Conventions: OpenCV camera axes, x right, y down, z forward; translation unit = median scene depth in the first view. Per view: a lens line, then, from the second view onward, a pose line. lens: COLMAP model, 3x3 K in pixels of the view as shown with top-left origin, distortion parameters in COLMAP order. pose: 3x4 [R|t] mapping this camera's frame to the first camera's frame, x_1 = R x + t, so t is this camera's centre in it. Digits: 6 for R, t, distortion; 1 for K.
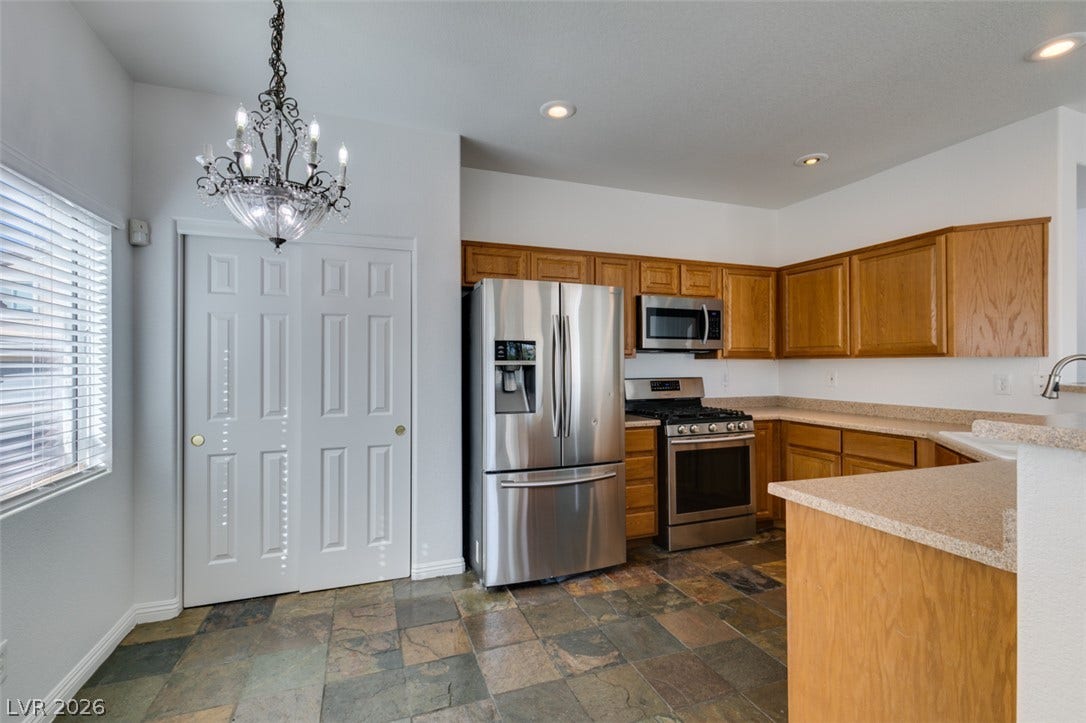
lens RADIAL K [[486.6, 0, 537.9], [0, 486.6, 362.5], [0, 0, 1]] dist [-0.004471, -0.000110]
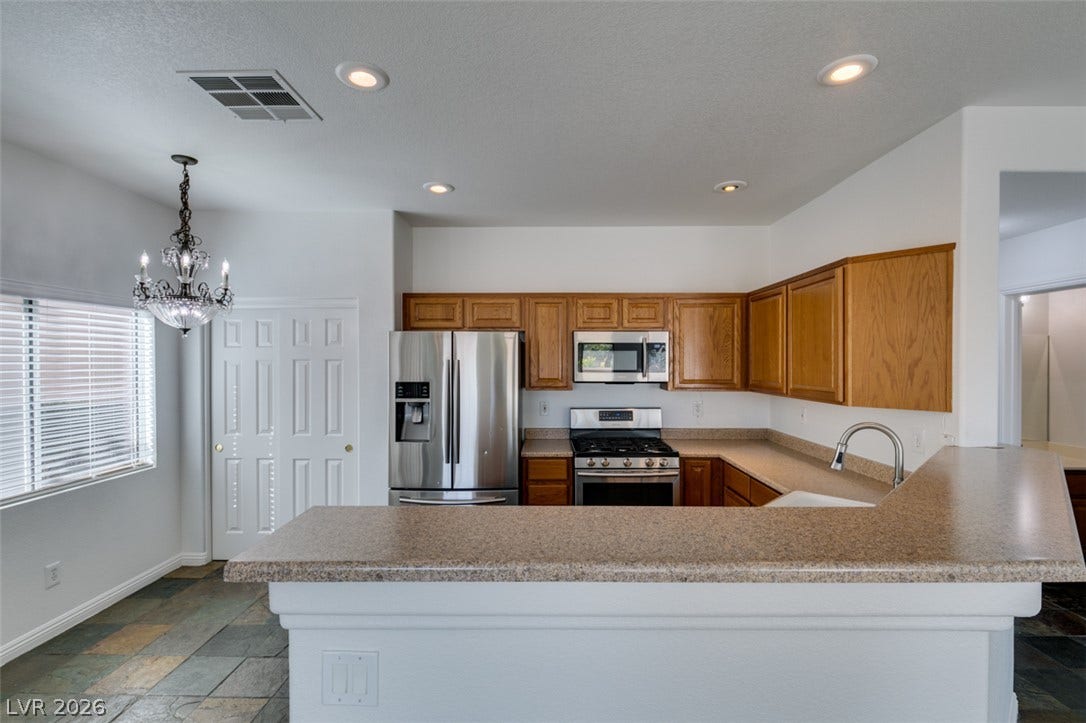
lens RADIAL K [[486.6, 0, 542.2], [0, 486.6, 364.6], [0, 0, 1]] dist [-0.004471, -0.000110]
pose [[0.933375, 0.004935, -0.358869, 0.665238], [-0.000637, 0.999927, 0.012094, -0.098959], [0.358902, -0.011060, 0.933310, -0.015950]]
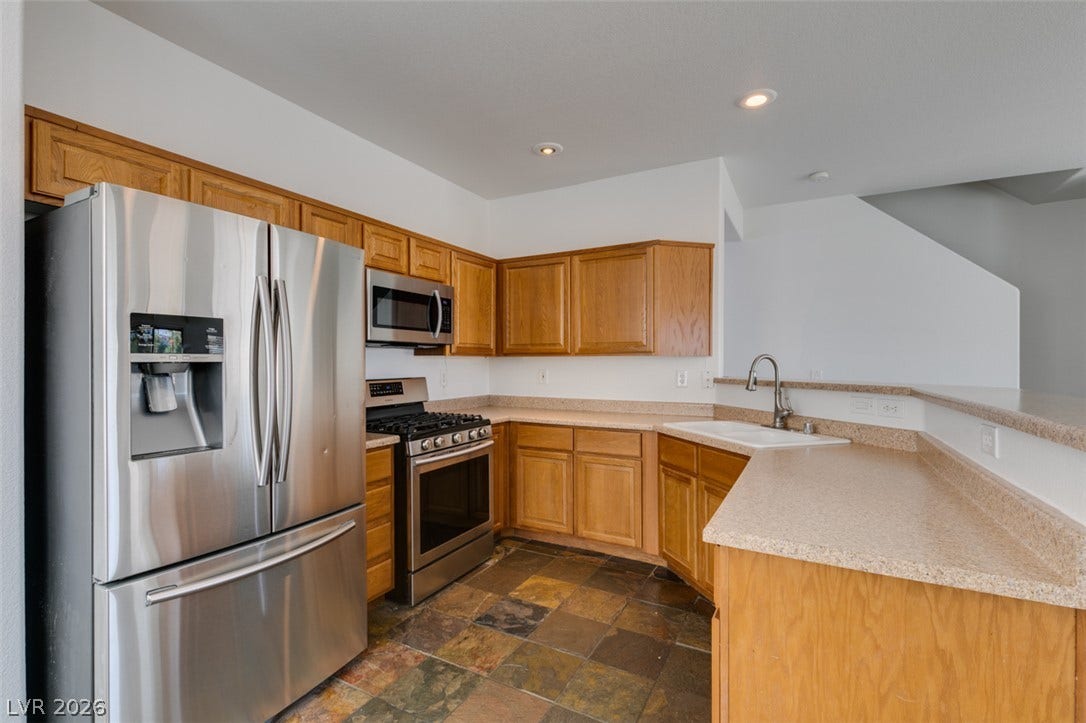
lens RADIAL K [[486.6, 0, 543.0], [0, 486.6, 360.2], [0, 0, 1]] dist [-0.004471, -0.000110]
pose [[0.748838, 0.003908, 0.662742, -0.095887], [-0.004360, 0.999990, -0.000969, 0.001470], [-0.662739, -0.002164, 0.748847, 0.334256]]
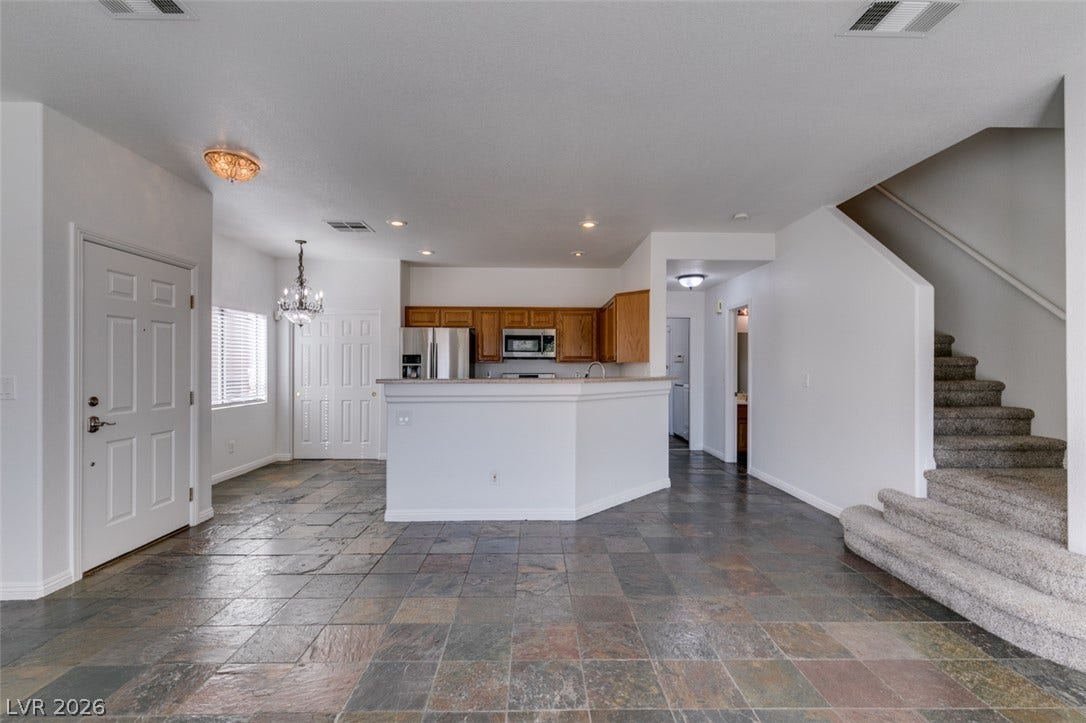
lens RADIAL K [[486.6, 0, 545.3], [0, 486.6, 364.1], [0, 0, 1]] dist [-0.004471, -0.000110]
pose [[0.946555, 0.004259, -0.322514, 1.222674], [-0.004764, 0.999988, -0.000776, -0.002001], [0.322507, 0.002272, 0.946564, -0.902212]]
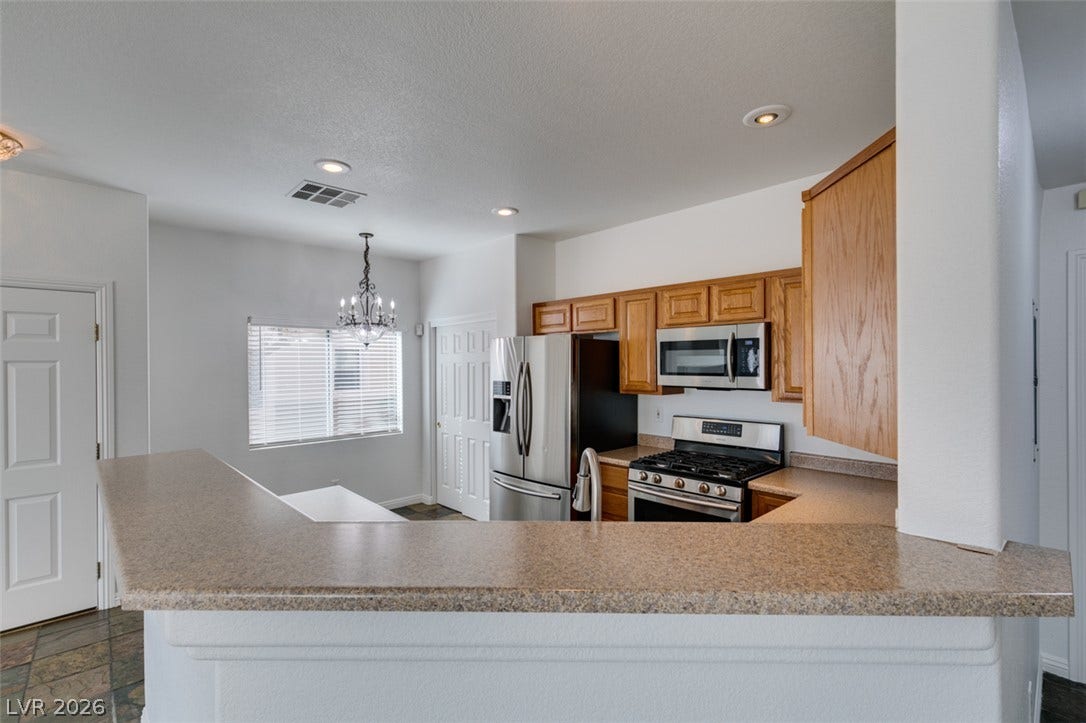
lens RADIAL K [[486.6, 0, 541.0], [0, 486.6, 367.2], [0, 0, 1]] dist [-0.004471, -0.000110]
pose [[0.394542, 0.006712, -0.918853, 1.250006], [0.008188, 0.999908, 0.010820, -0.096176], [0.918841, -0.011793, 0.394451, 0.525861]]
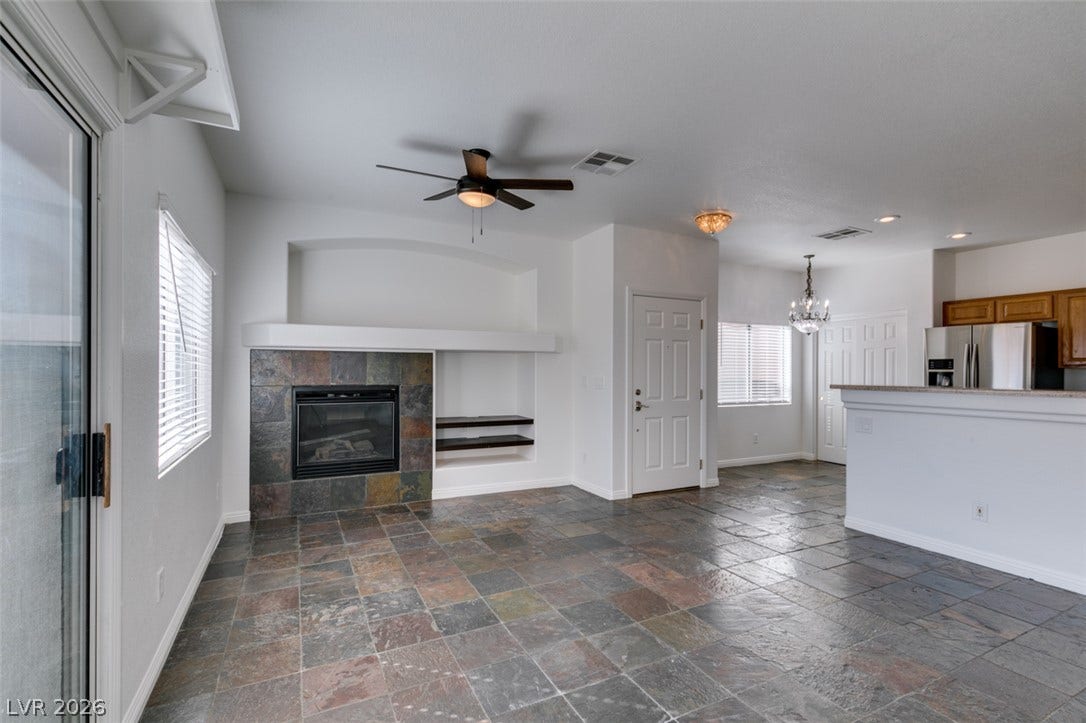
lens RADIAL K [[486.6, 0, 537.0], [0, 486.6, 366.9], [0, 0, 1]] dist [-0.004471, -0.000110]
pose [[0.101767, -0.000821, -0.994808, 1.640429], [-0.004204, 0.999990, -0.001256, -0.003598], [0.994799, 0.004310, 0.101762, -0.760718]]
